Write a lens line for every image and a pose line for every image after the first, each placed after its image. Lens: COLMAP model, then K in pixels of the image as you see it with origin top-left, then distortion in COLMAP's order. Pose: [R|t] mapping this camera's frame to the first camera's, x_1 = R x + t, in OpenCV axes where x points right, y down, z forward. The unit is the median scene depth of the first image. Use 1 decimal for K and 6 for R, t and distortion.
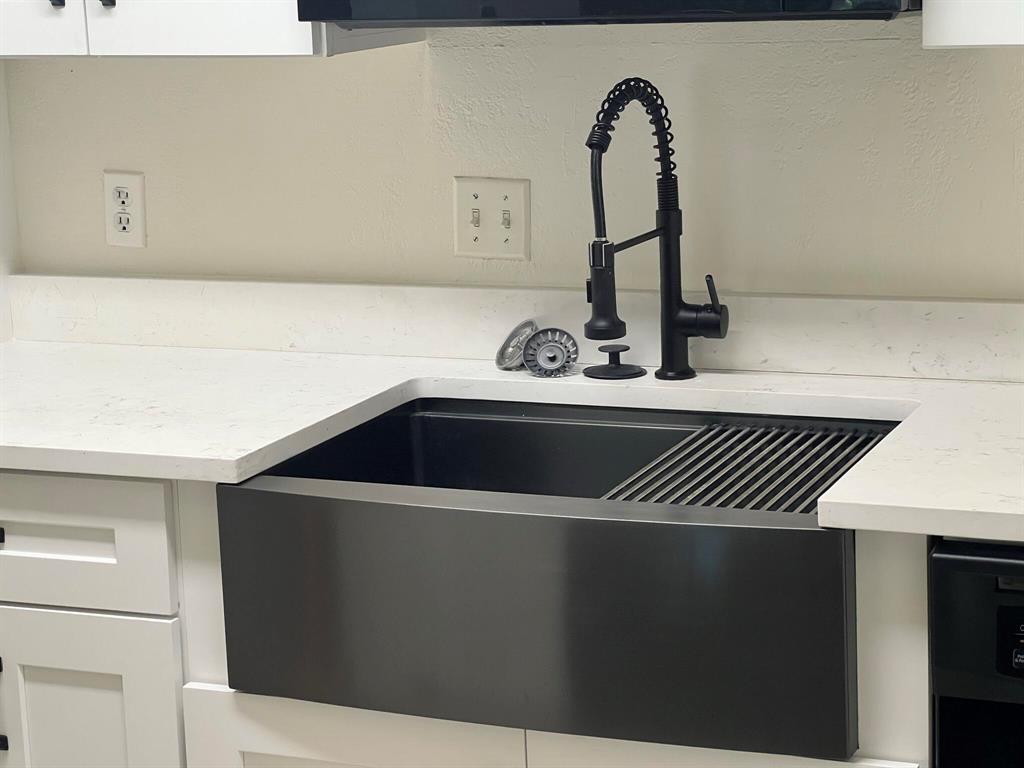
lens RADIAL K [[2268.4, 0, 511.6], [0, 2268.4, 380.7], [0, 0, 1]] dist [0.064286, 0.000000]
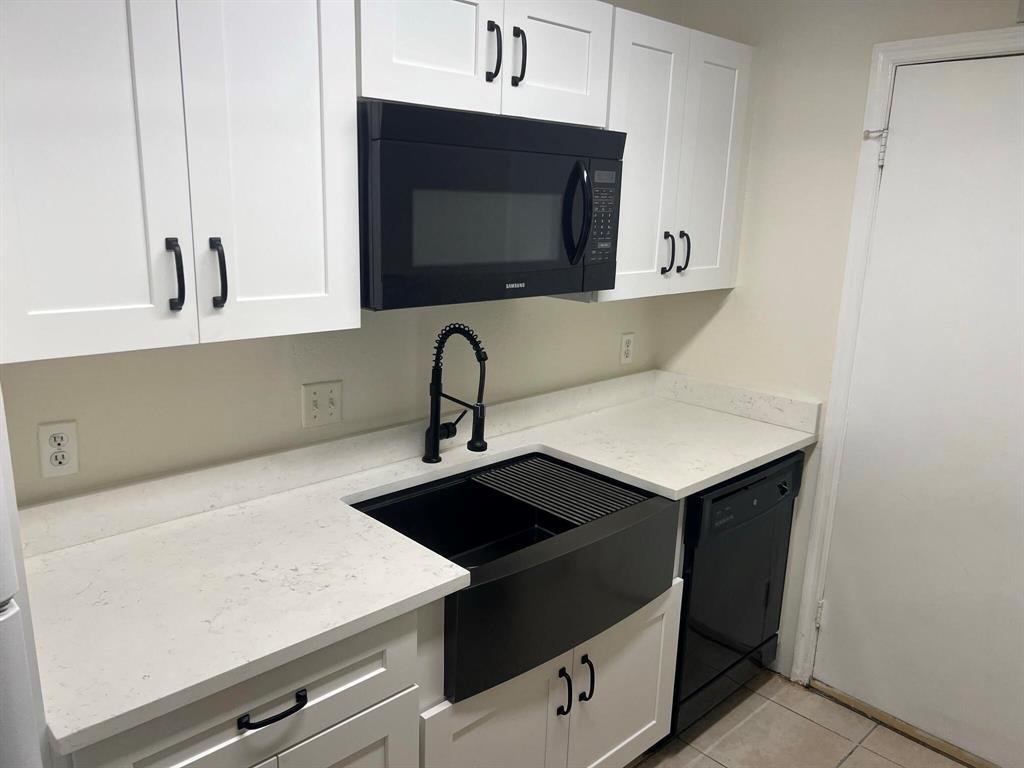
lens RADIAL K [[774.2, 0, 509.6], [0, 774.2, 389.3], [0, 0, 1]] dist [0.008092, -0.021737]
pose [[0.397105, -0.175035, 0.900928, -0.539948], [0.138853, 0.981803, 0.129545, -0.151662], [-0.907209, 0.073654, 0.414183, 0.644006]]
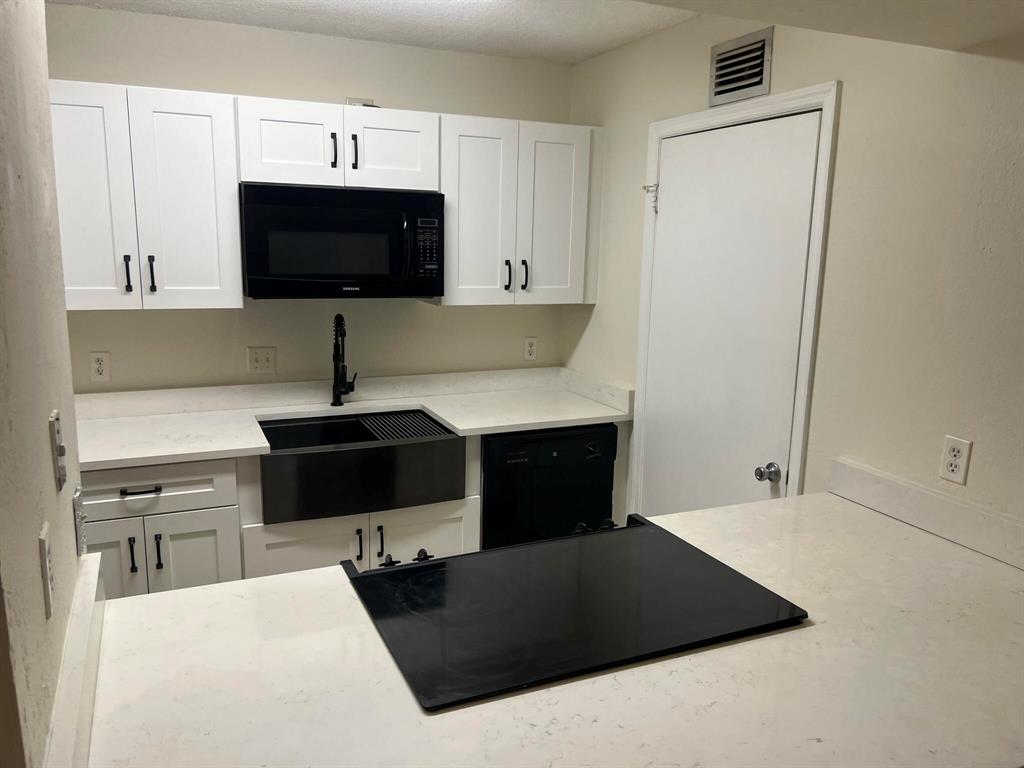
lens RADIAL K [[774.2, 0, 515.5], [0, 774.2, 386.9], [0, 0, 1]] dist [0.008092, -0.021737]
pose [[0.674987, -0.089684, 0.732359, -0.571251], [0.100276, 0.994526, 0.029368, -0.035052], [-0.730984, 0.053615, 0.680286, 0.061102]]
